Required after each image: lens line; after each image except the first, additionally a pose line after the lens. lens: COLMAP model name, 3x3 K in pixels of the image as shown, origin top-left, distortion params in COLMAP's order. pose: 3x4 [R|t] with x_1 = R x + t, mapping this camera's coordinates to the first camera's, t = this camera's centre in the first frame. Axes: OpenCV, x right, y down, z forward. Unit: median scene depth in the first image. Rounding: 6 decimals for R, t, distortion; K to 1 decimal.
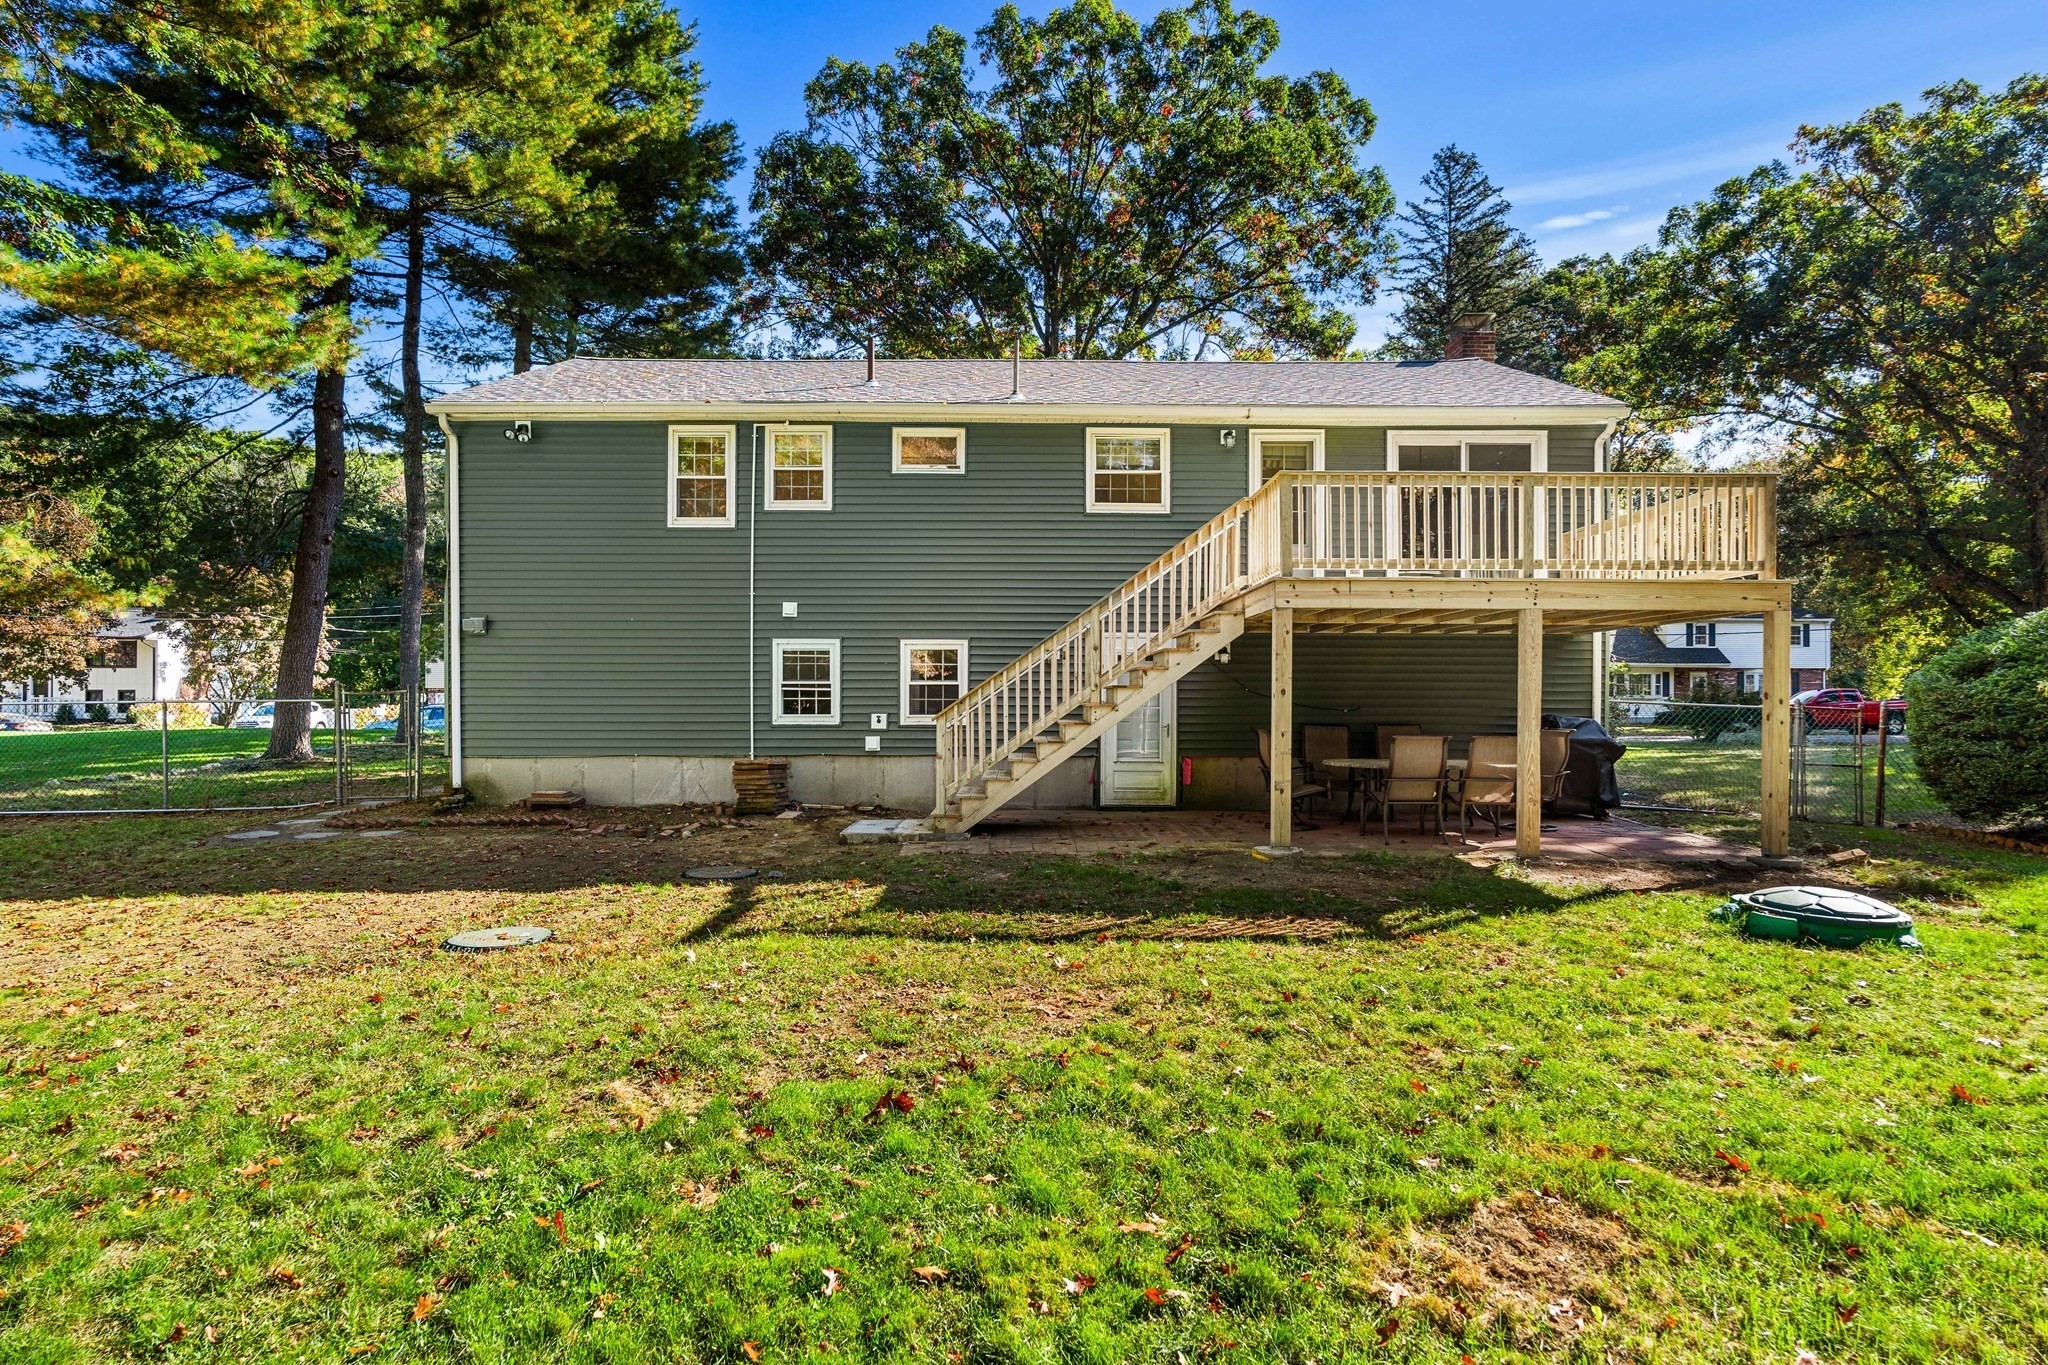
lens RADIAL K [[1102.6, 0, 1021.0], [0, 1102.6, 704.2], [0, 0, 1]] dist [-0.004021, 0.000415]
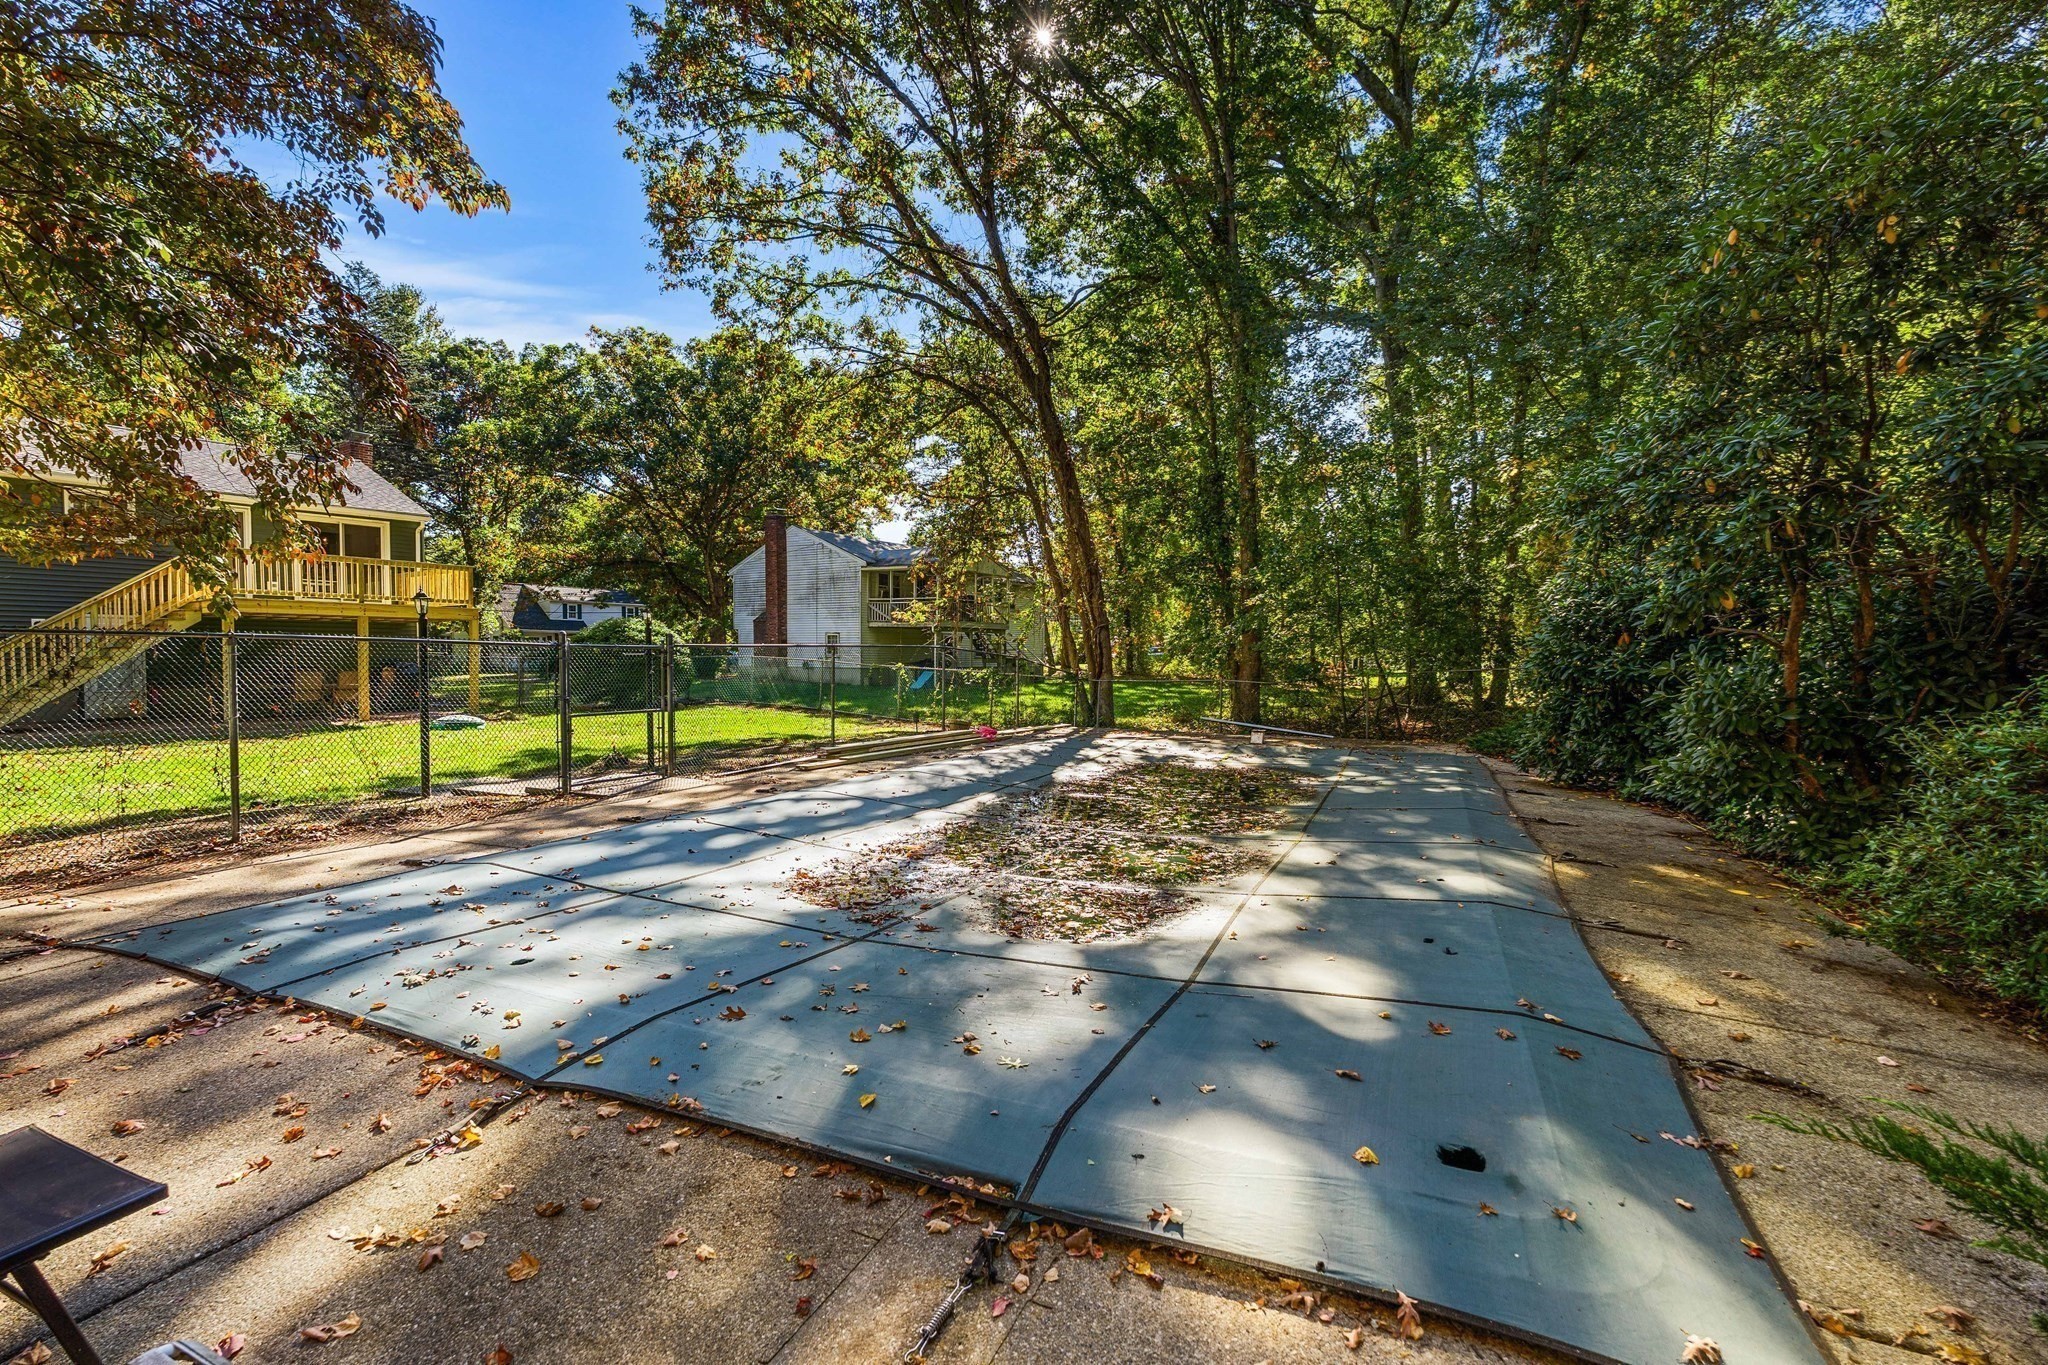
lens RADIAL K [[942.6, 0, 1021.5], [0, 942.6, 685.6], [0, 0, 1]] dist [-0.001200, -0.000255]
pose [[0.581881, -0.021779, 0.812982, -0.255065], [0.005654, 0.999726, 0.022735, 0.019152], [-0.813254, -0.008632, 0.581845, -0.943941]]
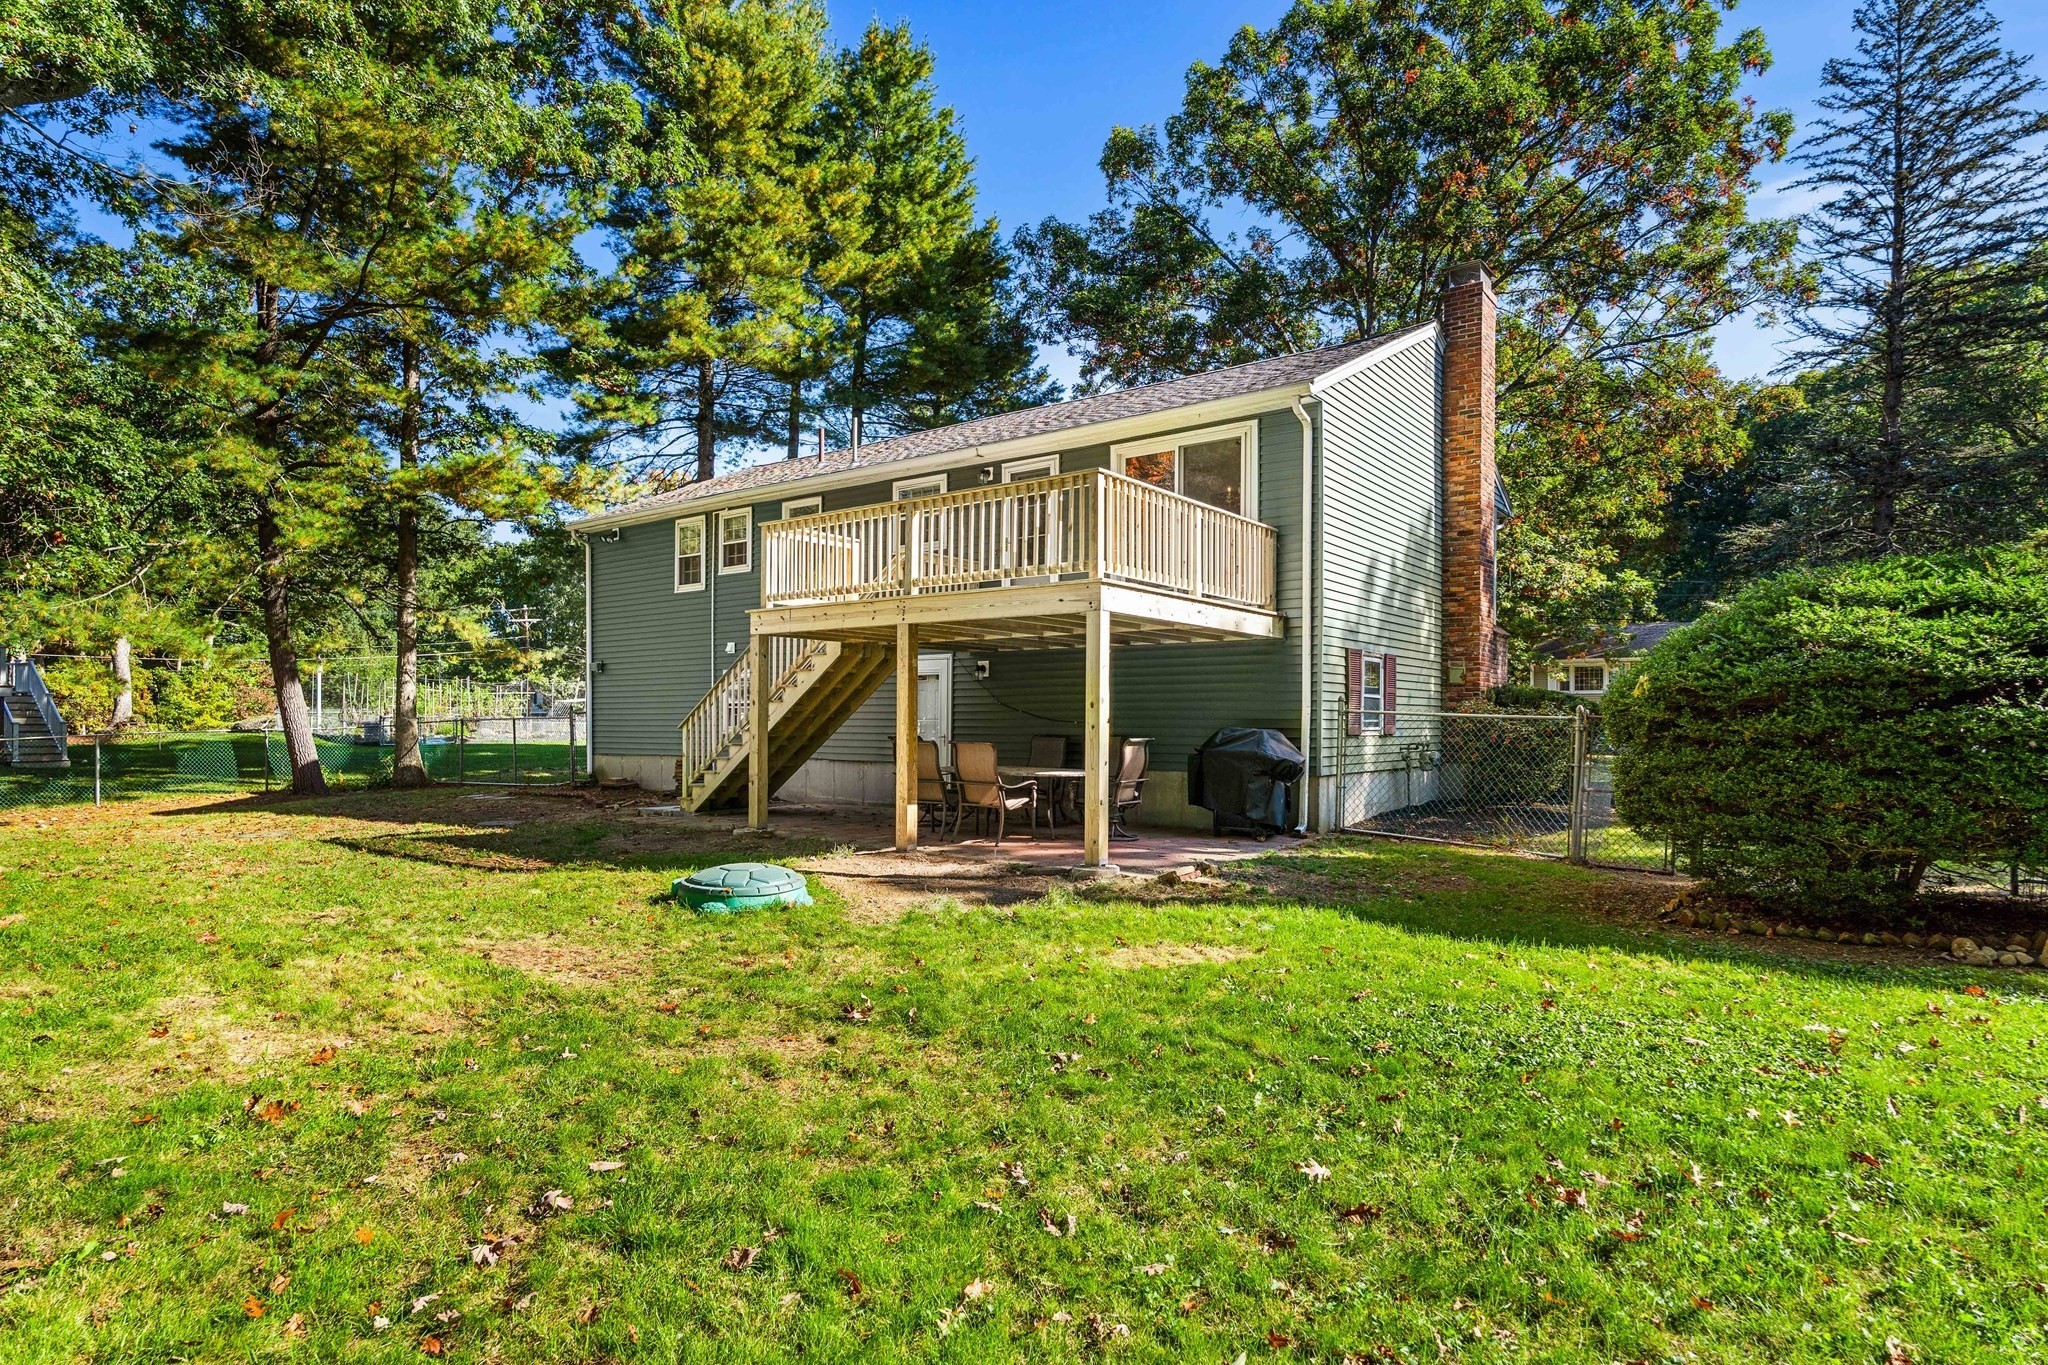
lens RADIAL K [[1115.1, 0, 994.0], [0, 1115.1, 723.0], [0, 0, 1]] dist [-0.001659, 0.000000]
pose [[0.788839, -0.001563, -0.614597, 0.877469], [-0.004541, 0.999955, -0.008371, 0.015639], [0.614582, 0.009395, 0.788797, 0.127981]]
